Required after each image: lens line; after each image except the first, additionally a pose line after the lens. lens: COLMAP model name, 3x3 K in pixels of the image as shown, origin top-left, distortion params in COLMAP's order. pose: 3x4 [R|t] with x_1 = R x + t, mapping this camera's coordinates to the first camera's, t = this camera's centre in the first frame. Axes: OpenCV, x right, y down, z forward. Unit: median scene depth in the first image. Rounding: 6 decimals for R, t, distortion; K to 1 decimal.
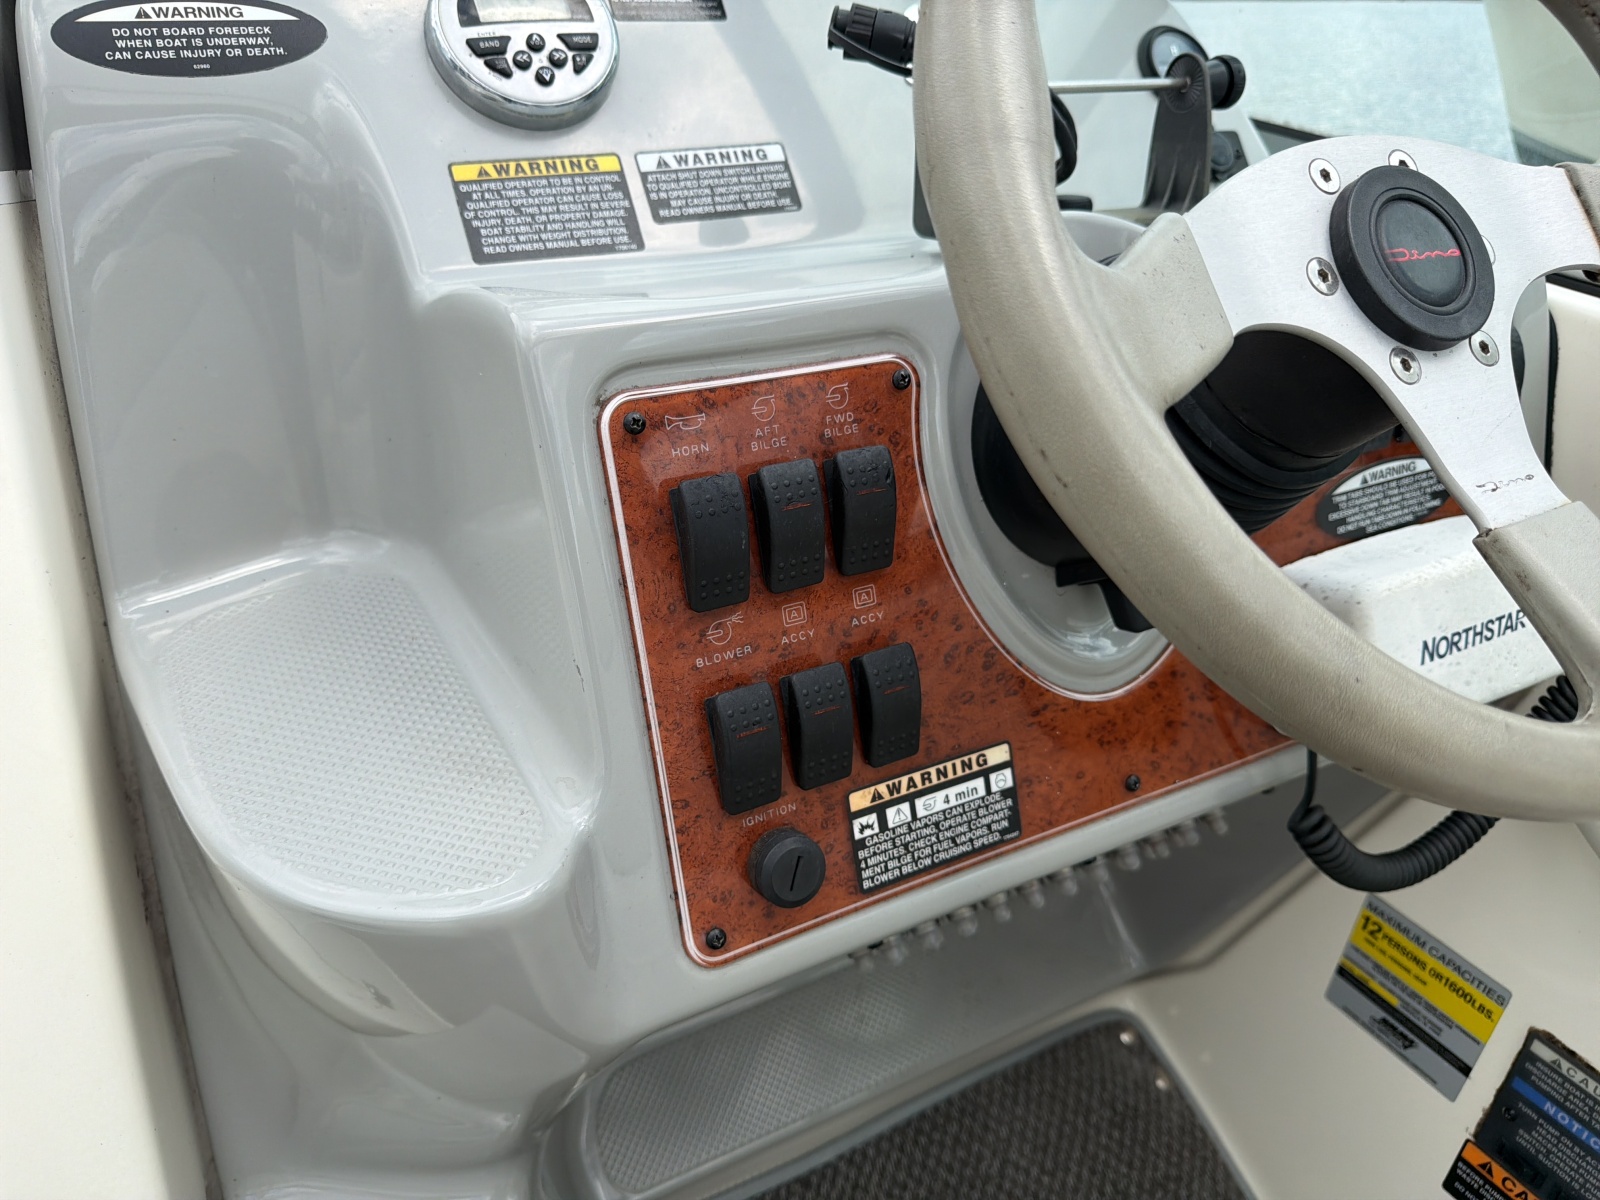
lens RADIAL K [[1133.3, 0, 796.0], [0, 1133.3, 598.0], [0, 0, 1]] dist [0.032862, -0.058016]
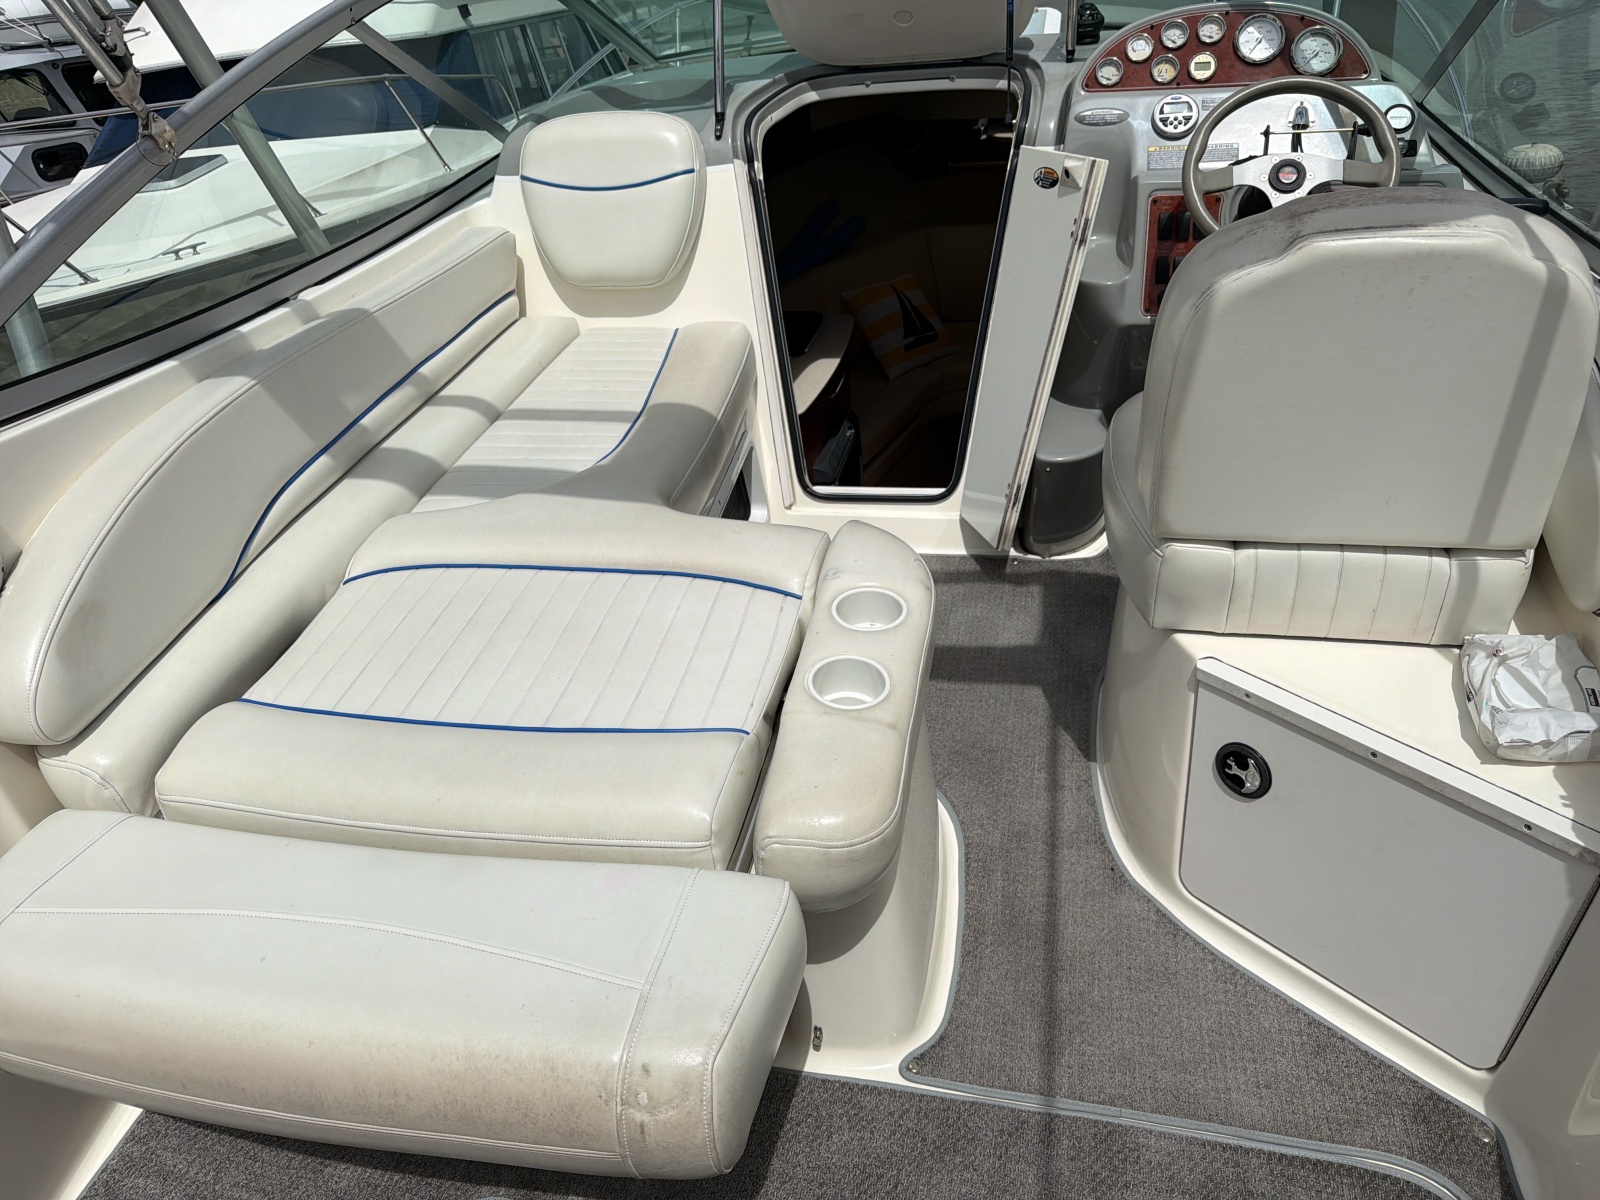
lens RADIAL K [[1127.0, 0, 800.0], [0, 1127.0, 600.0], [0, 0, 1]] dist [0.045437, -0.068758]
pose [[0.764941, 0.272223, -0.583747, 1.639347], [-0.231076, 0.961950, 0.145792, 0.935356], [0.601223, 0.023368, 0.798739, -3.145113]]
